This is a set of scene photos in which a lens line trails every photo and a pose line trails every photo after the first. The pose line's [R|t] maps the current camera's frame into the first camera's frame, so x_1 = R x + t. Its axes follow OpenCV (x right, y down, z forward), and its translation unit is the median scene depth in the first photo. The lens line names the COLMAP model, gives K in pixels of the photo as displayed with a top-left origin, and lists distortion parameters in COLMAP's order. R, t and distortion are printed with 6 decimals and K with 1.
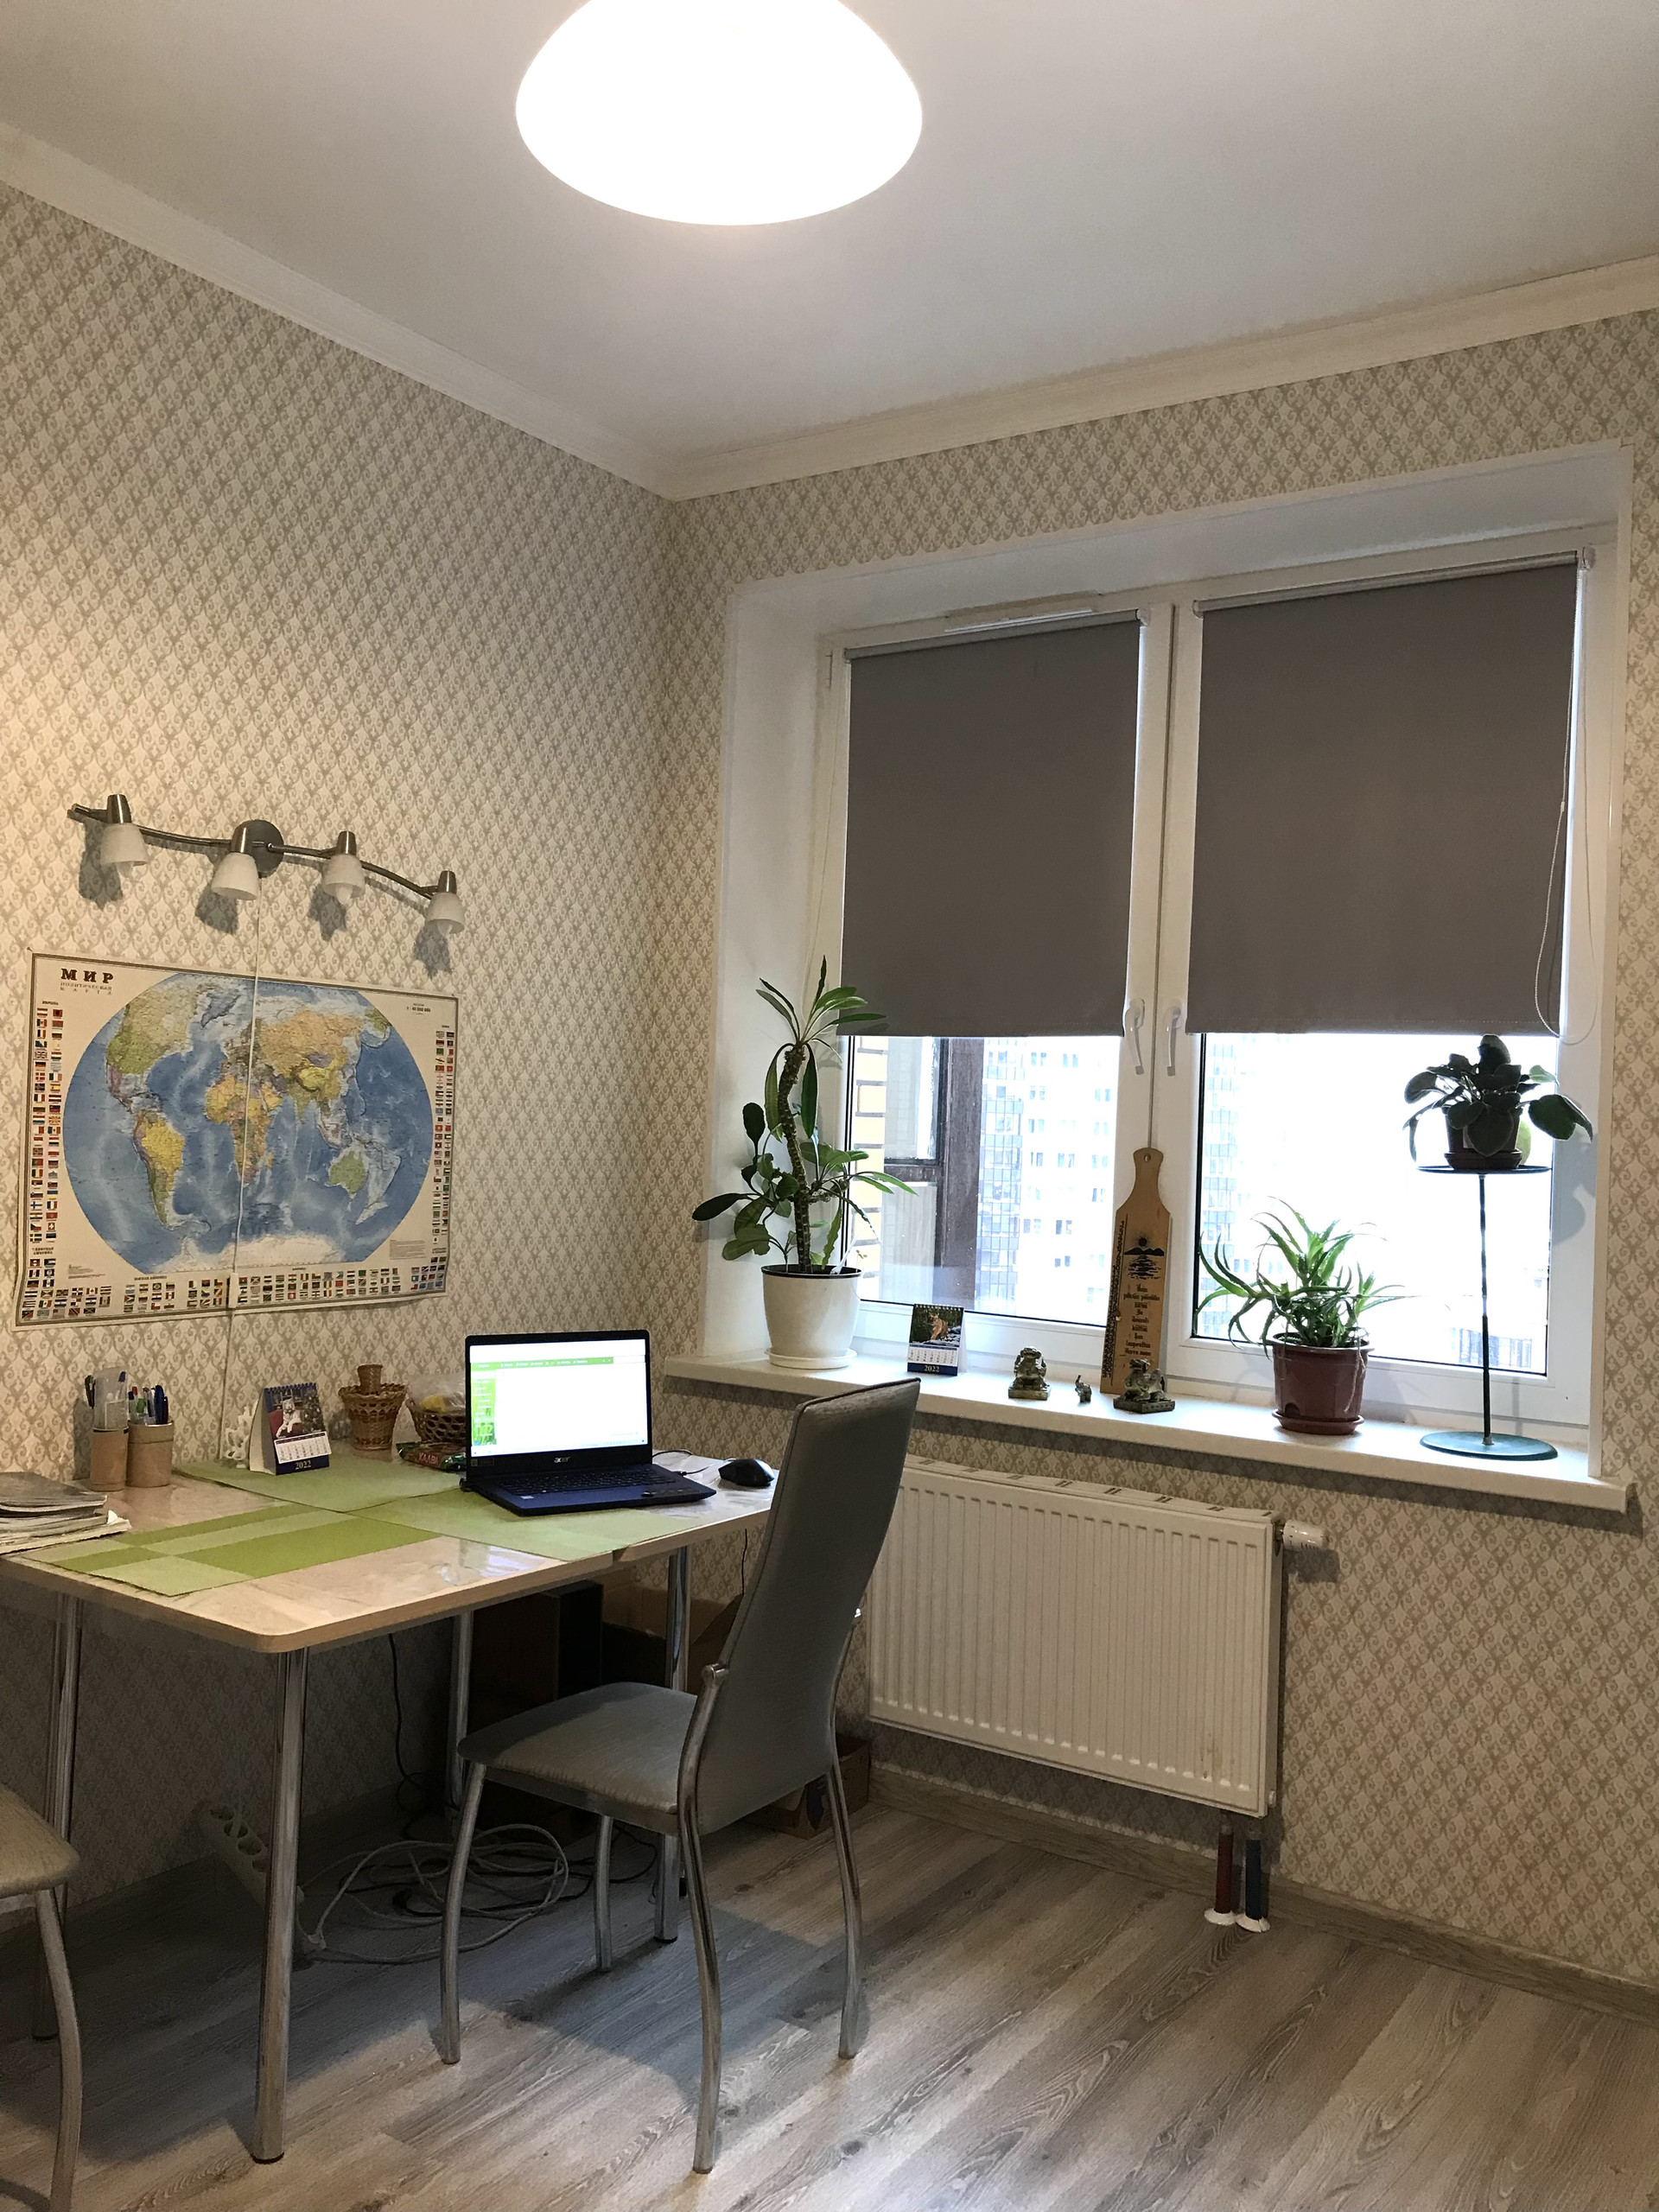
lens RADIAL K [[1825.4, 0, 829.5], [0, 1825.4, 1106.0], [0, 0, 1]] dist [0.072666, -0.071728]
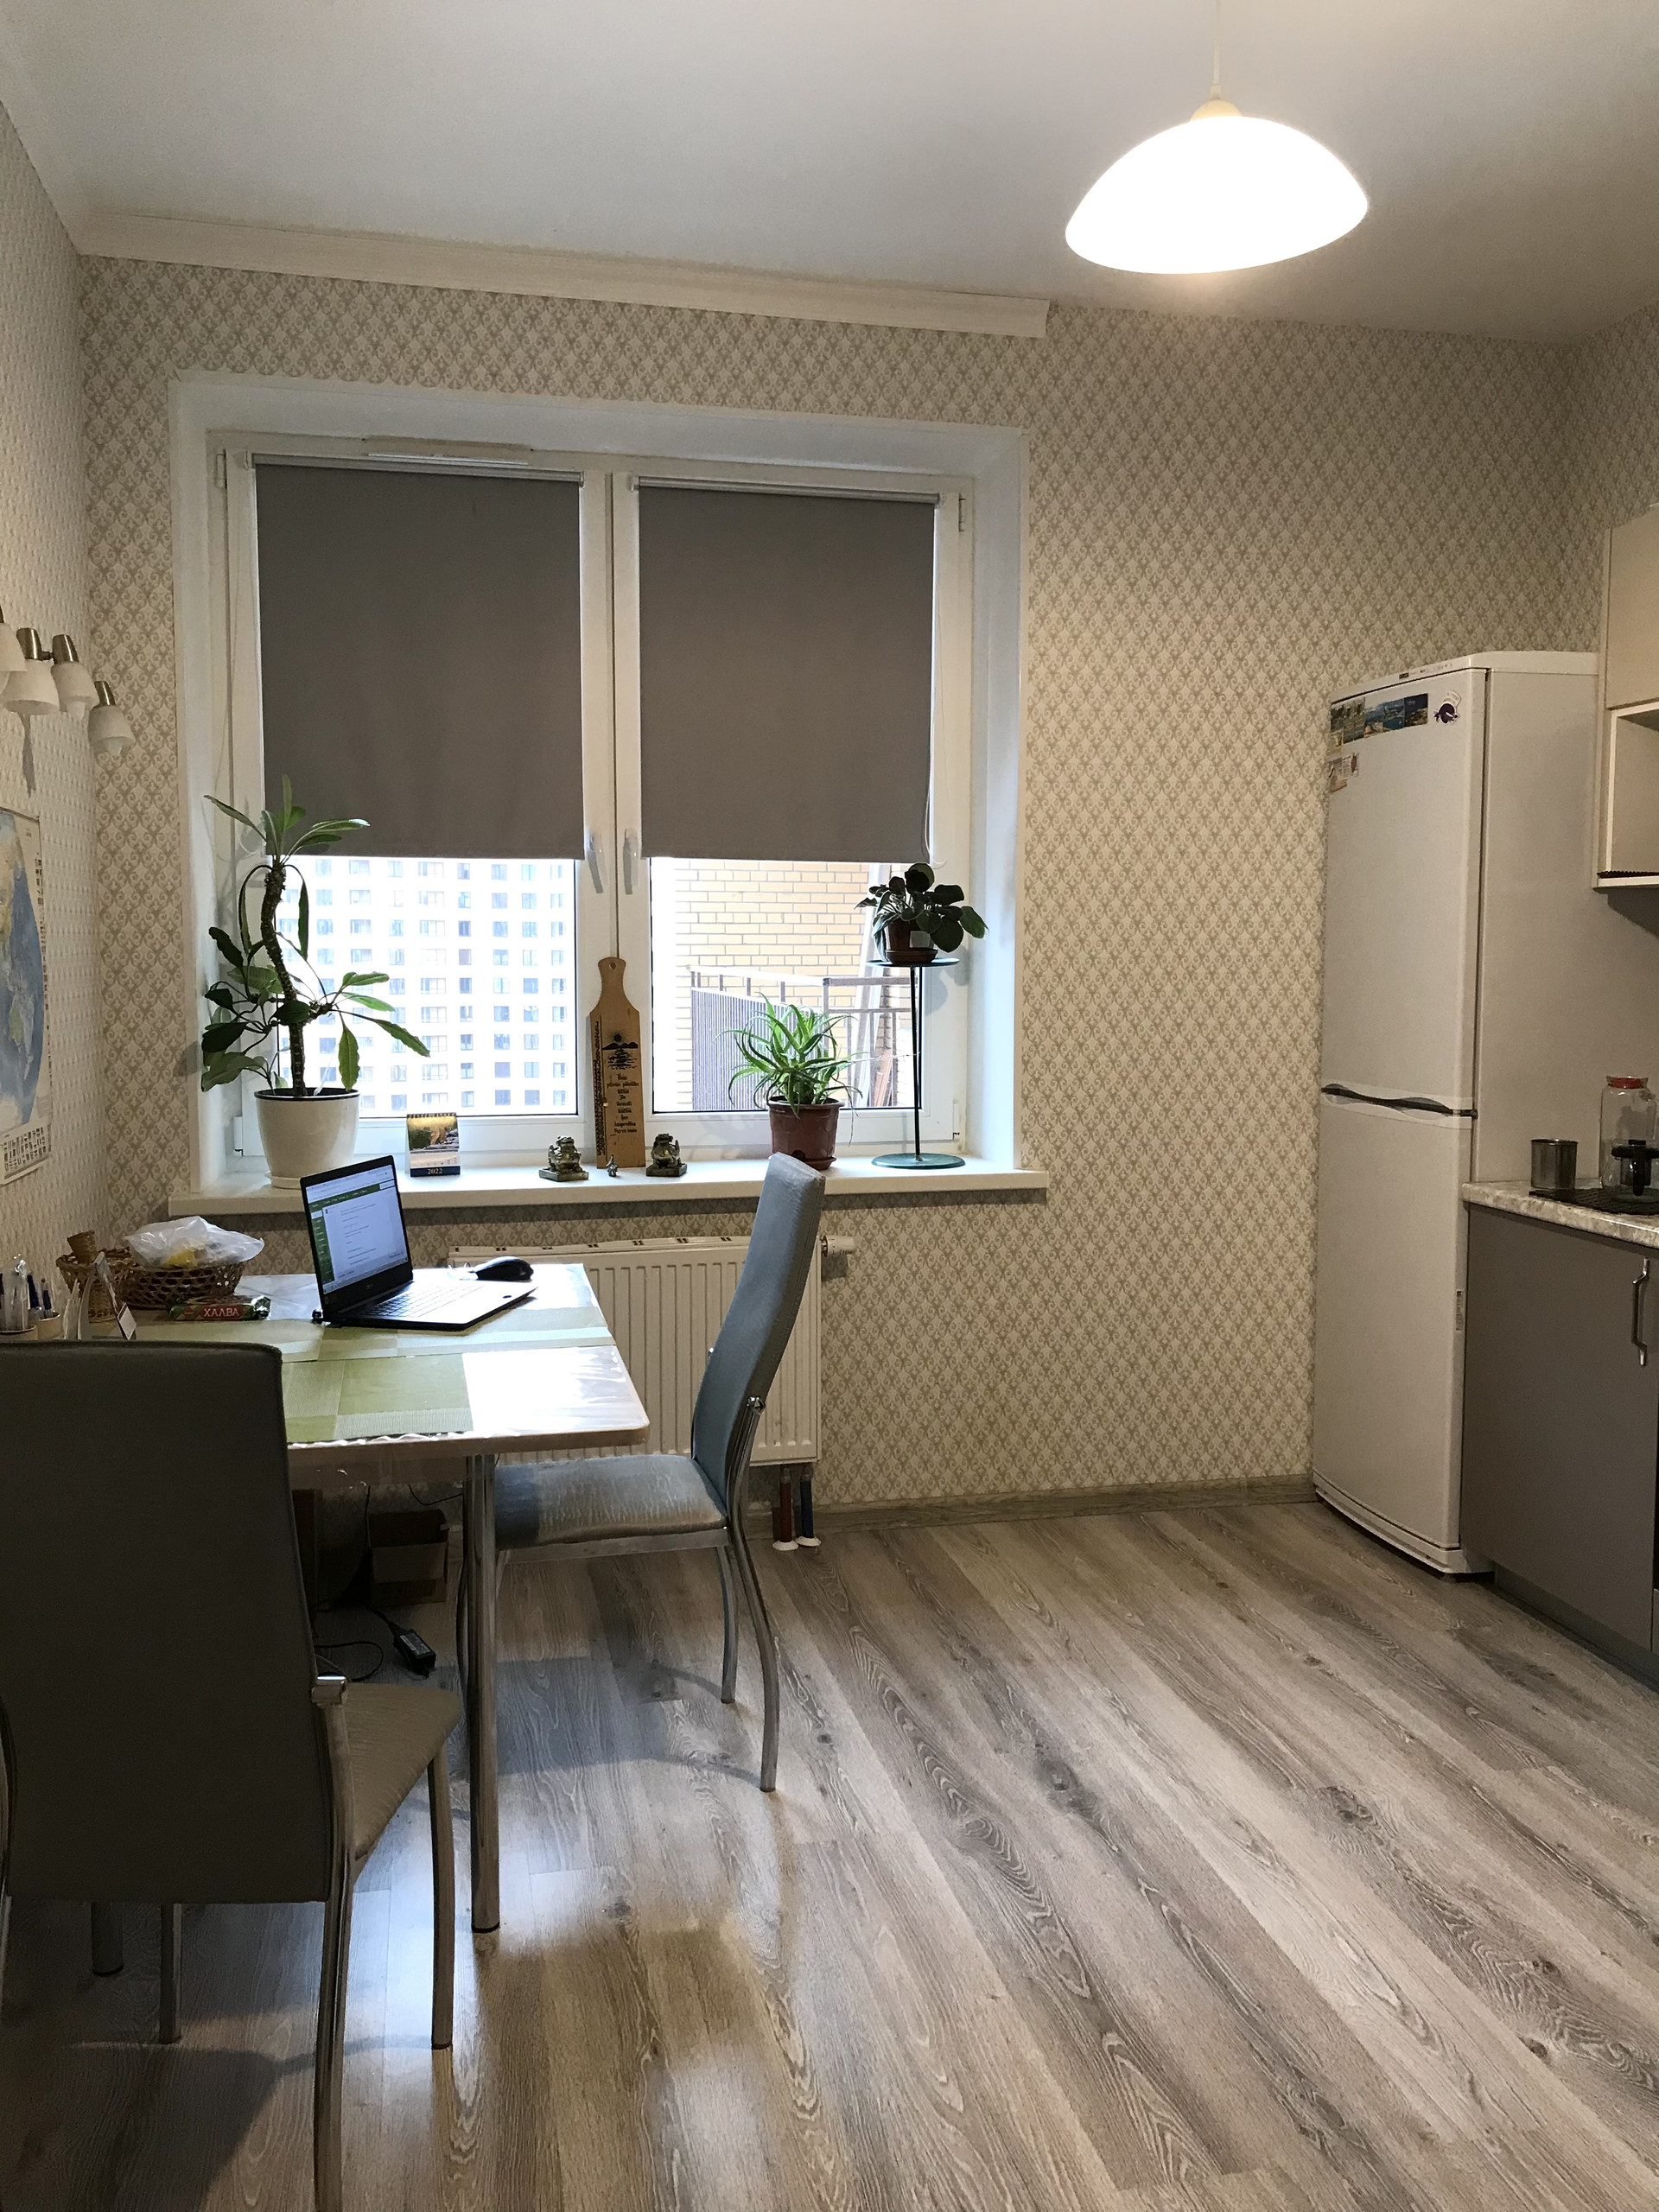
lens RADIAL K [[1805.1, 0, 840.3], [0, 1805.1, 1104.2], [0, 0, 1]] dist [0.051470, -0.058436]
pose [[0.687086, -0.101641, 0.719431, -0.602059], [0.021792, 0.992604, 0.119423, -0.019276], [-0.726249, -0.066376, 0.684220, 0.113214]]
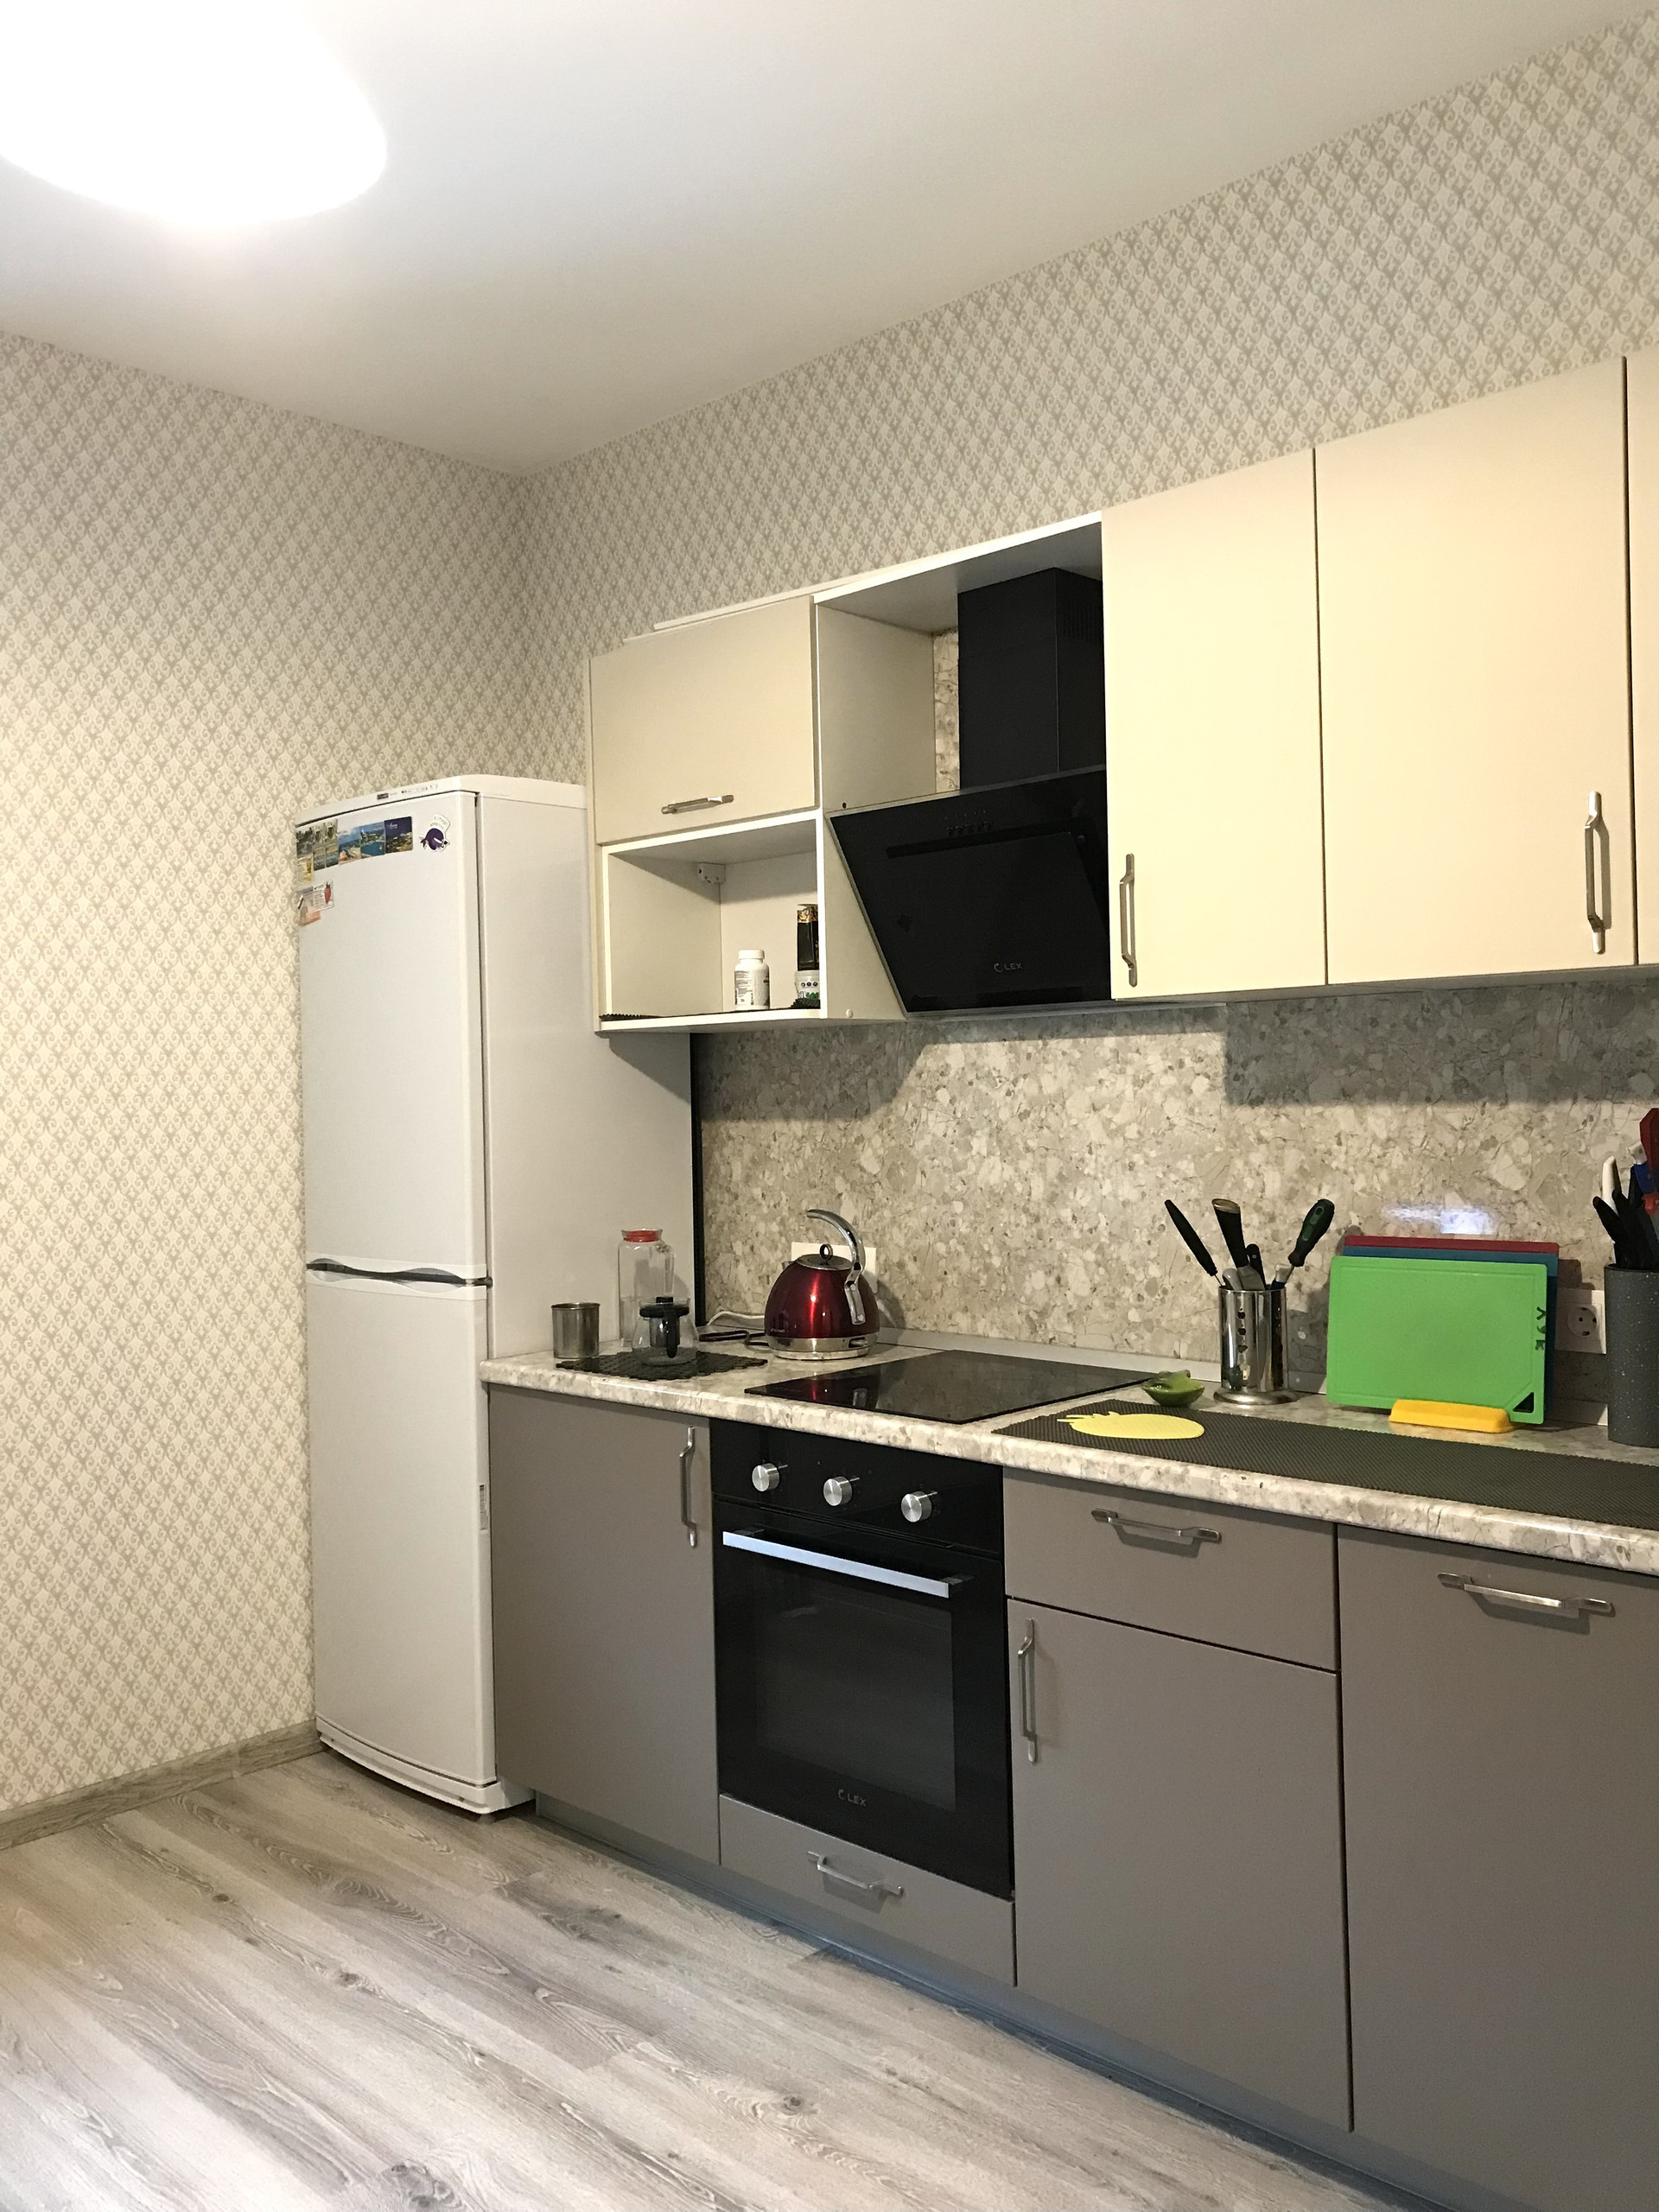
lens RADIAL K [[1805.1, 0, 840.3], [0, 1805.1, 1104.2], [0, 0, 1]] dist [0.051470, -0.058436]
pose [[0.178113, -0.048955, 0.982792, -0.473452], [0.025736, 0.998652, 0.045081, -0.009527], [-0.983674, 0.017263, 0.179132, 0.221558]]
